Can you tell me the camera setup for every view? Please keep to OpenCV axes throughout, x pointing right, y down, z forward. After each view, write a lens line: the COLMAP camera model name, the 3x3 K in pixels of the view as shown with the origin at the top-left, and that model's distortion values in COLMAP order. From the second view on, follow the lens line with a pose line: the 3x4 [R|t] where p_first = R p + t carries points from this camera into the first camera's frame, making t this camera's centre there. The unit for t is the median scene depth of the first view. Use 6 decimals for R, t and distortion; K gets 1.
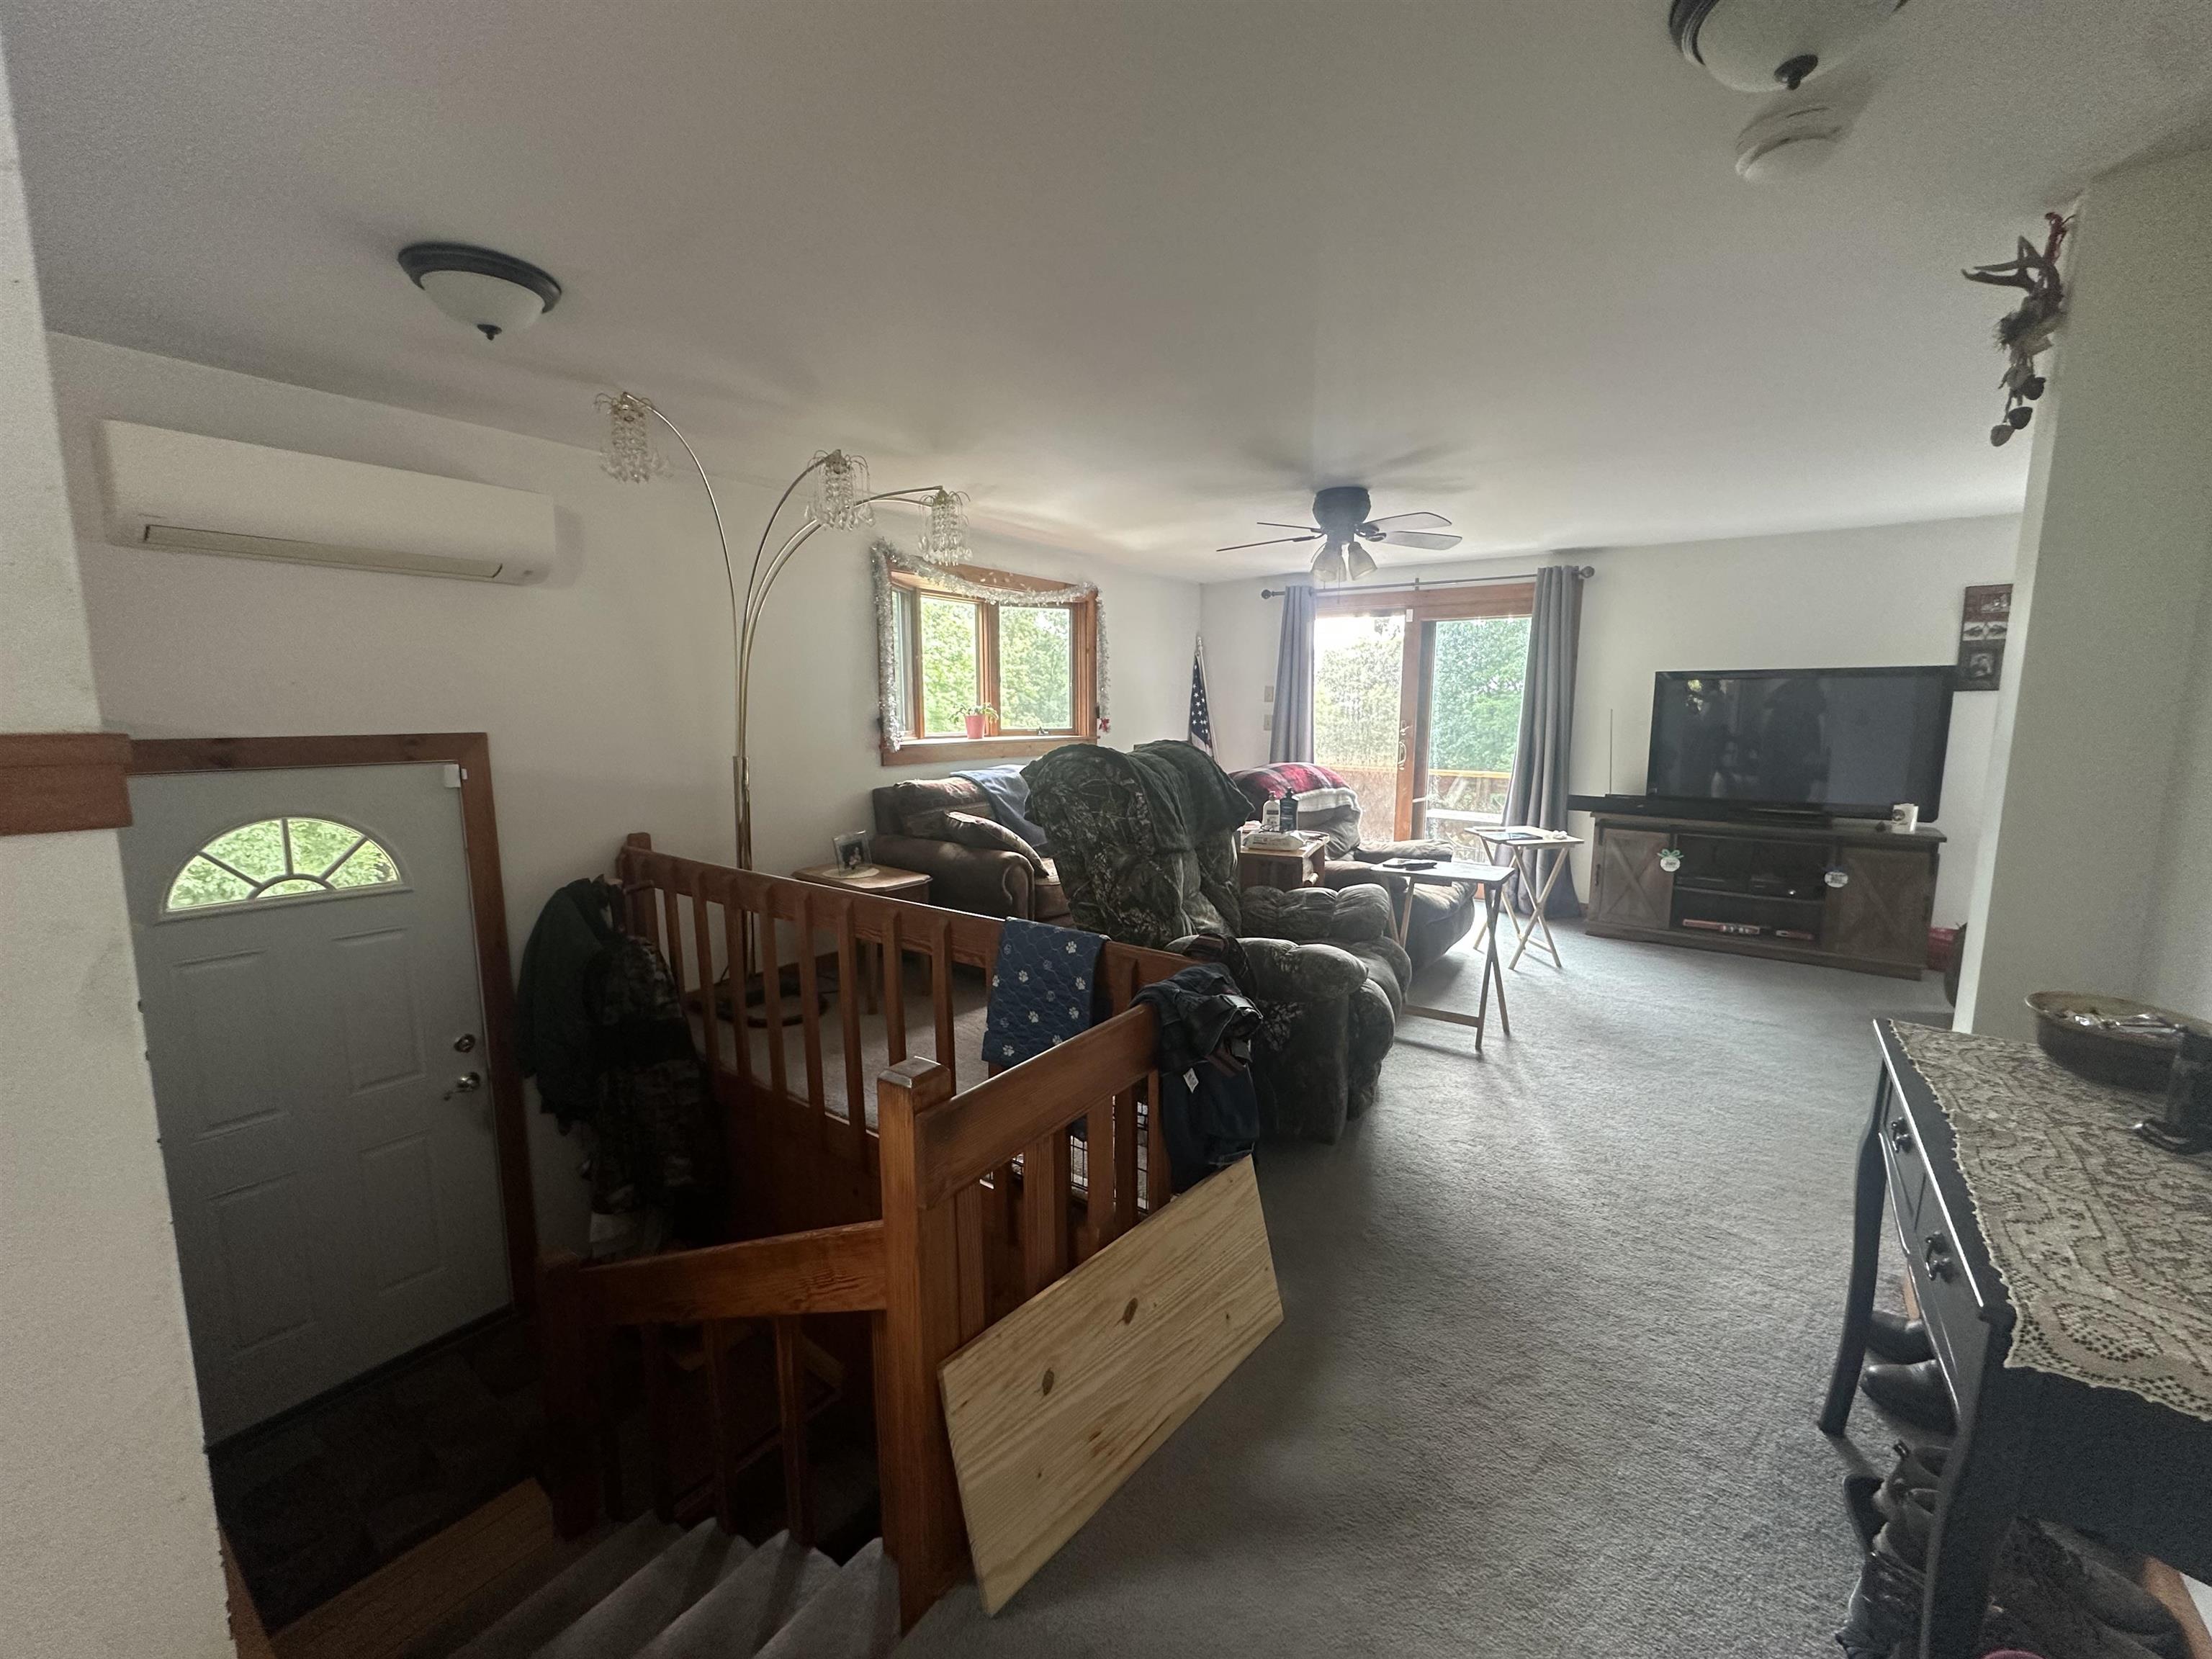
lens RADIAL K [[883.4, 0, 1103.3], [0, 883.4, 829.6], [0, 0, 1]] dist [-0.003936, 0.000765]
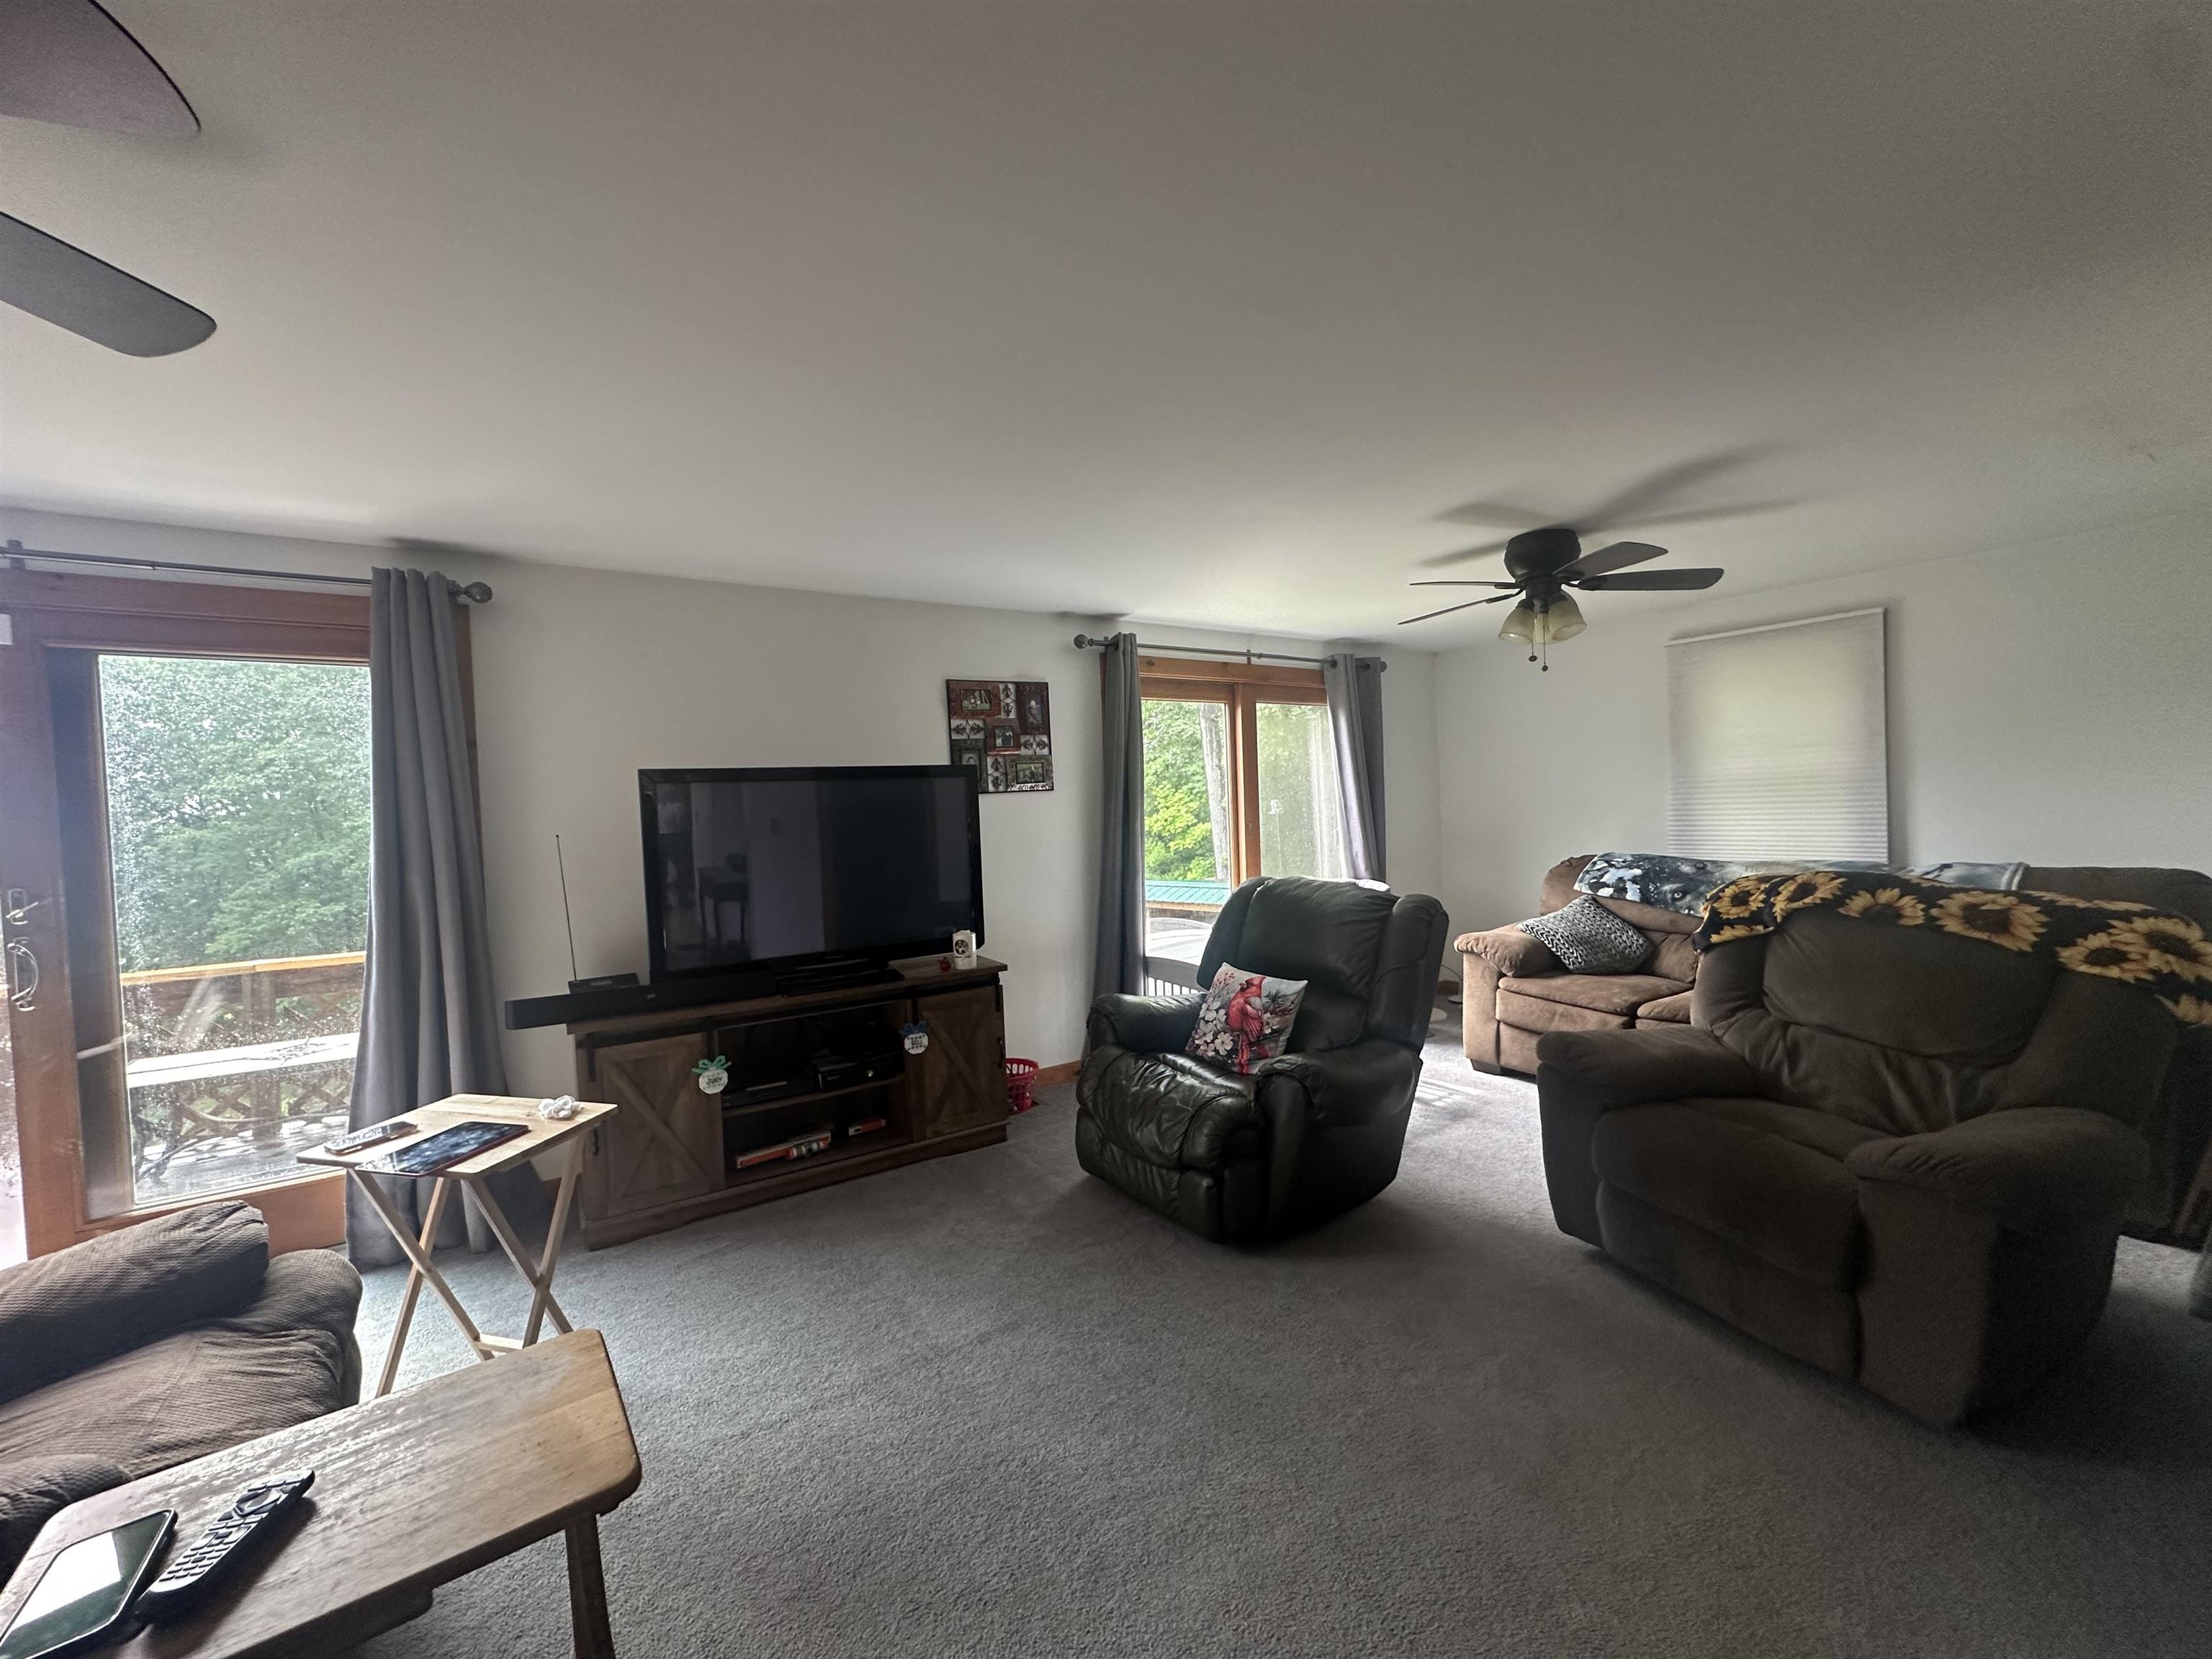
lens RADIAL K [[883.4, 0, 1110.5], [0, 883.4, 829.1], [0, 0, 1]] dist [-0.003936, 0.000765]
pose [[0.342492, -0.045186, 0.938434, 0.172974], [0.170808, 0.985192, -0.014901, -0.076364], [-0.923864, 0.165395, 0.345138, 0.507866]]
